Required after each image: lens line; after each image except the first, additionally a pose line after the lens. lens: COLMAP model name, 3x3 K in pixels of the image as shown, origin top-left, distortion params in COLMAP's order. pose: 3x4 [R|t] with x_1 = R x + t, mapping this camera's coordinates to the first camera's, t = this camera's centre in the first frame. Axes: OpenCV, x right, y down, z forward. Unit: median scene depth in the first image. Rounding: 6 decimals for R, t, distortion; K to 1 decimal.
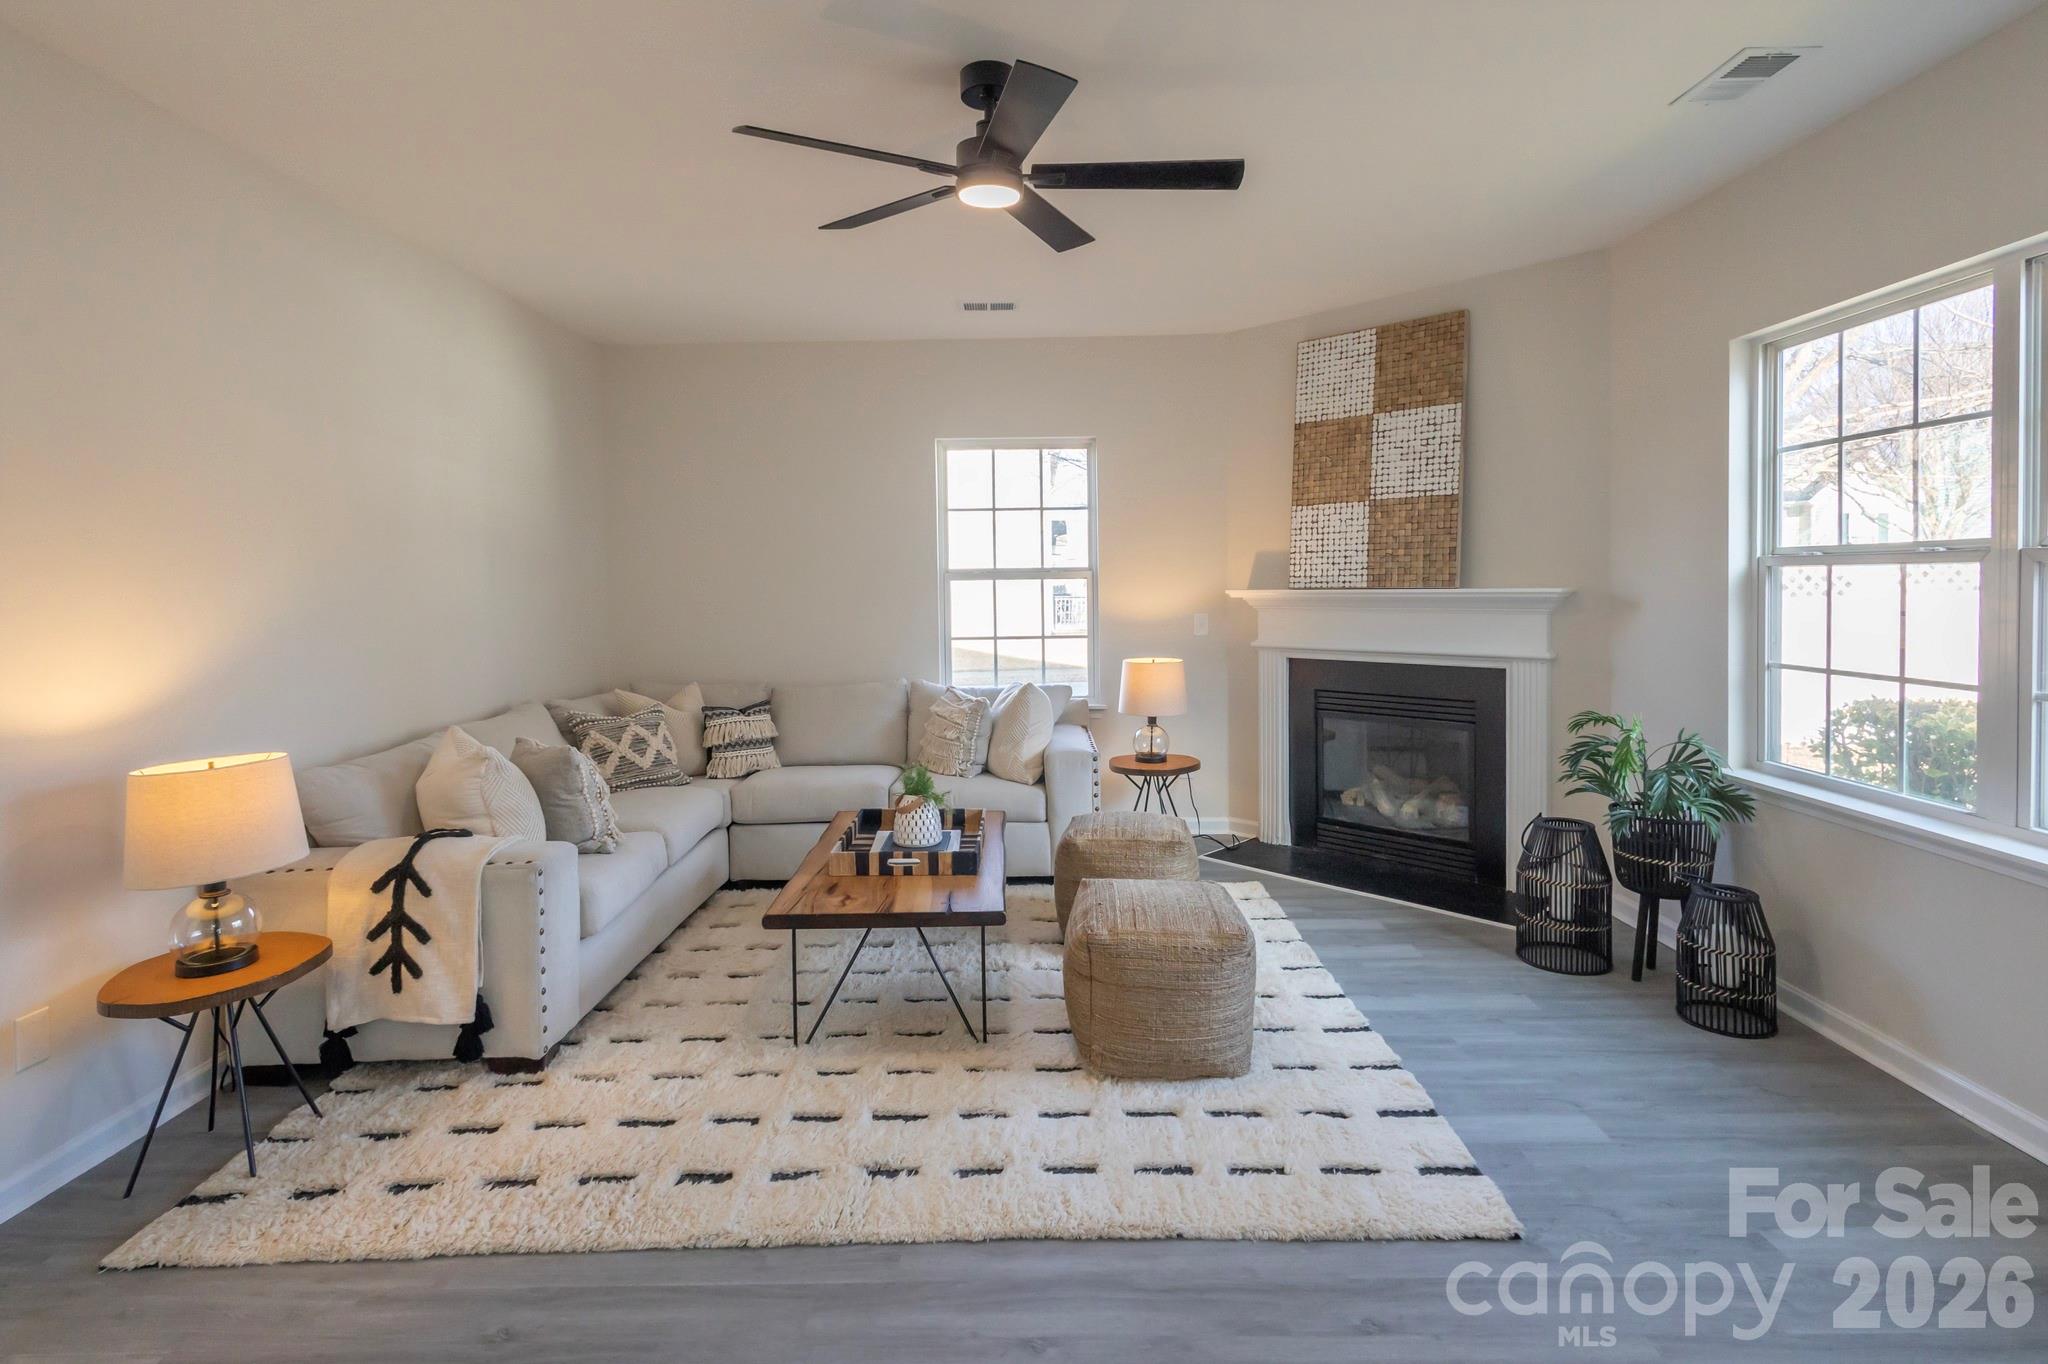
lens RADIAL K [[1000.9, 0, 1030.0], [0, 1000.9, 609.3], [0, 0, 1]] dist [0.004243, 0.000363]
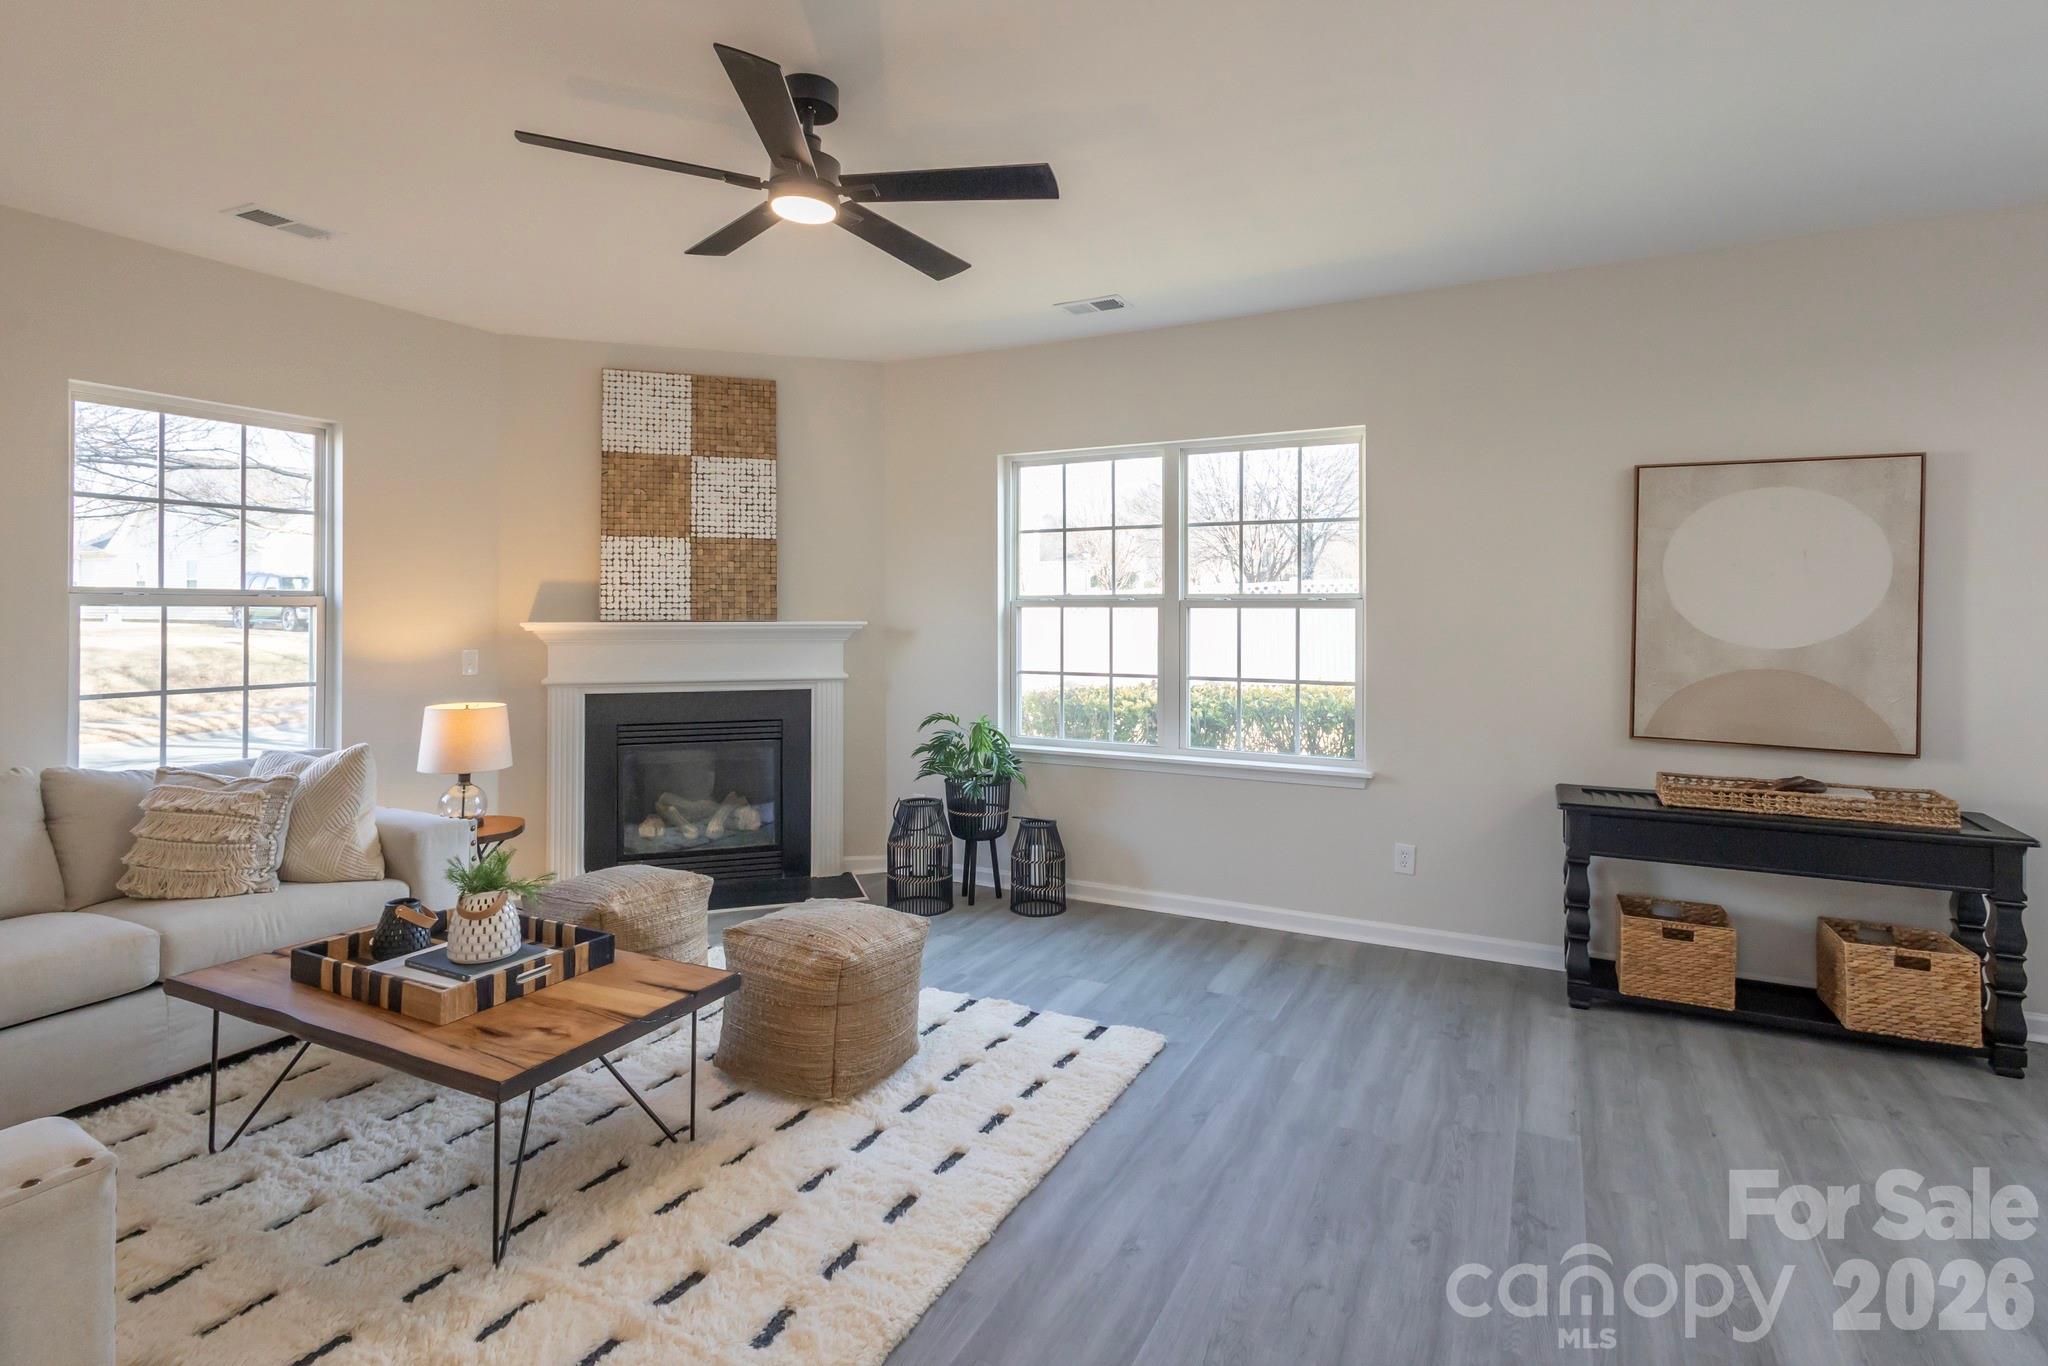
lens RADIAL K [[1000.9, 0, 1030.0], [0, 1000.9, 610.3], [0, 0, 1]] dist [0.004243, 0.000363]
pose [[0.454849, 0.014973, 0.890443, -0.440470], [0.016705, 0.999539, -0.025341, 0.000303], [-0.890412, 0.026401, 0.454390, 0.212019]]
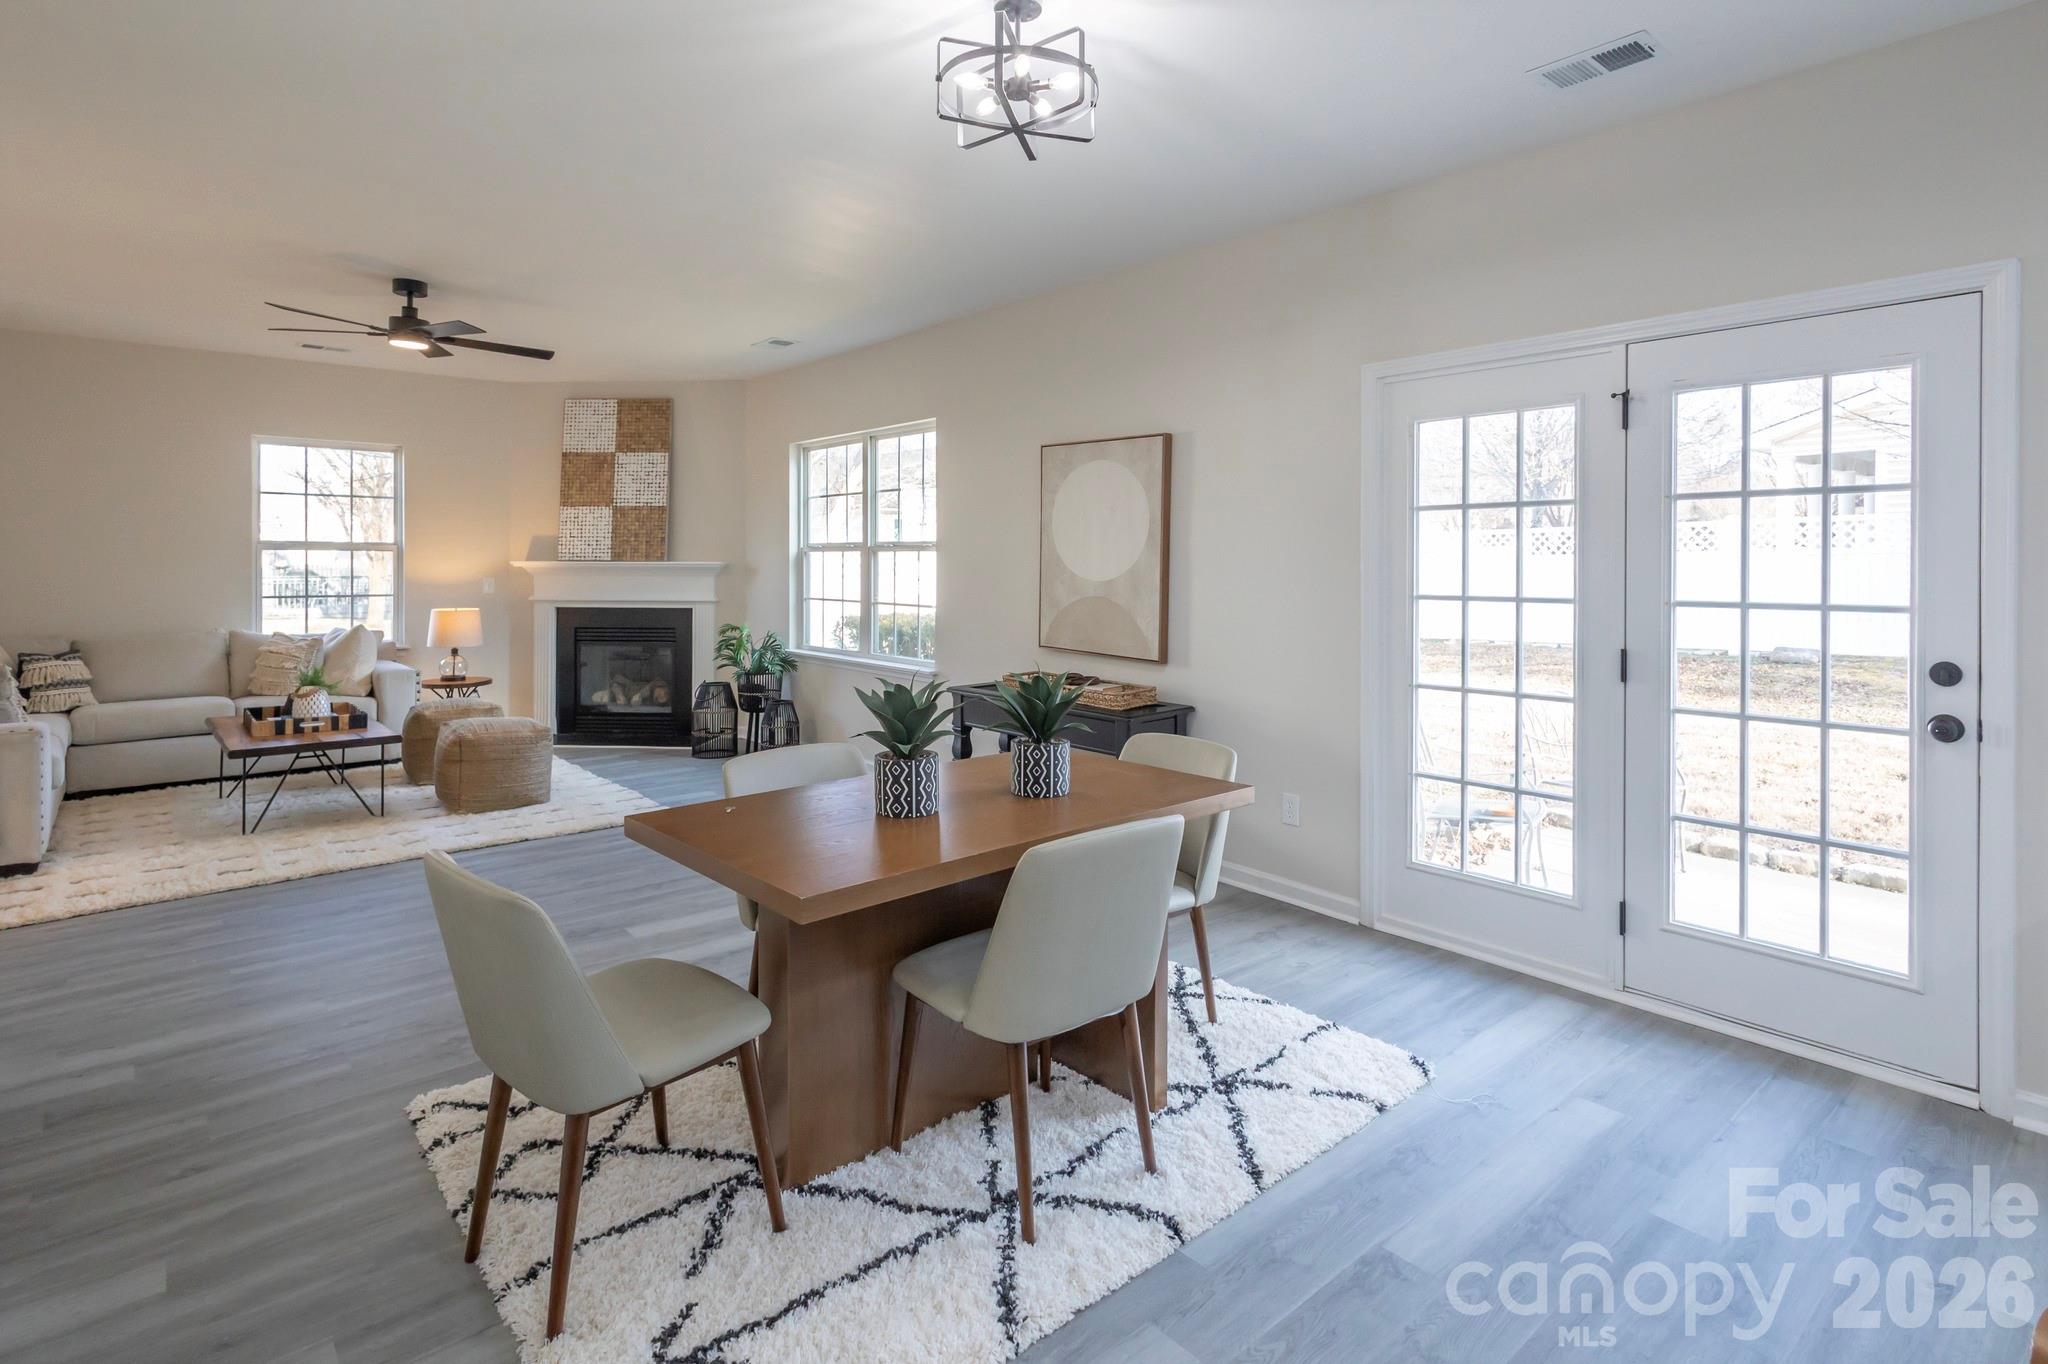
lens RADIAL K [[1020.0, 0, 1024.9], [0, 1020.0, 569.6], [0, 0, 1]] dist [0.019340, 0.000893]
pose [[0.756437, 0.010765, 0.653978, -0.236658], [0.003349, 0.999788, -0.020331, 0.029022], [-0.654058, 0.017570, 0.756240, -0.682170]]
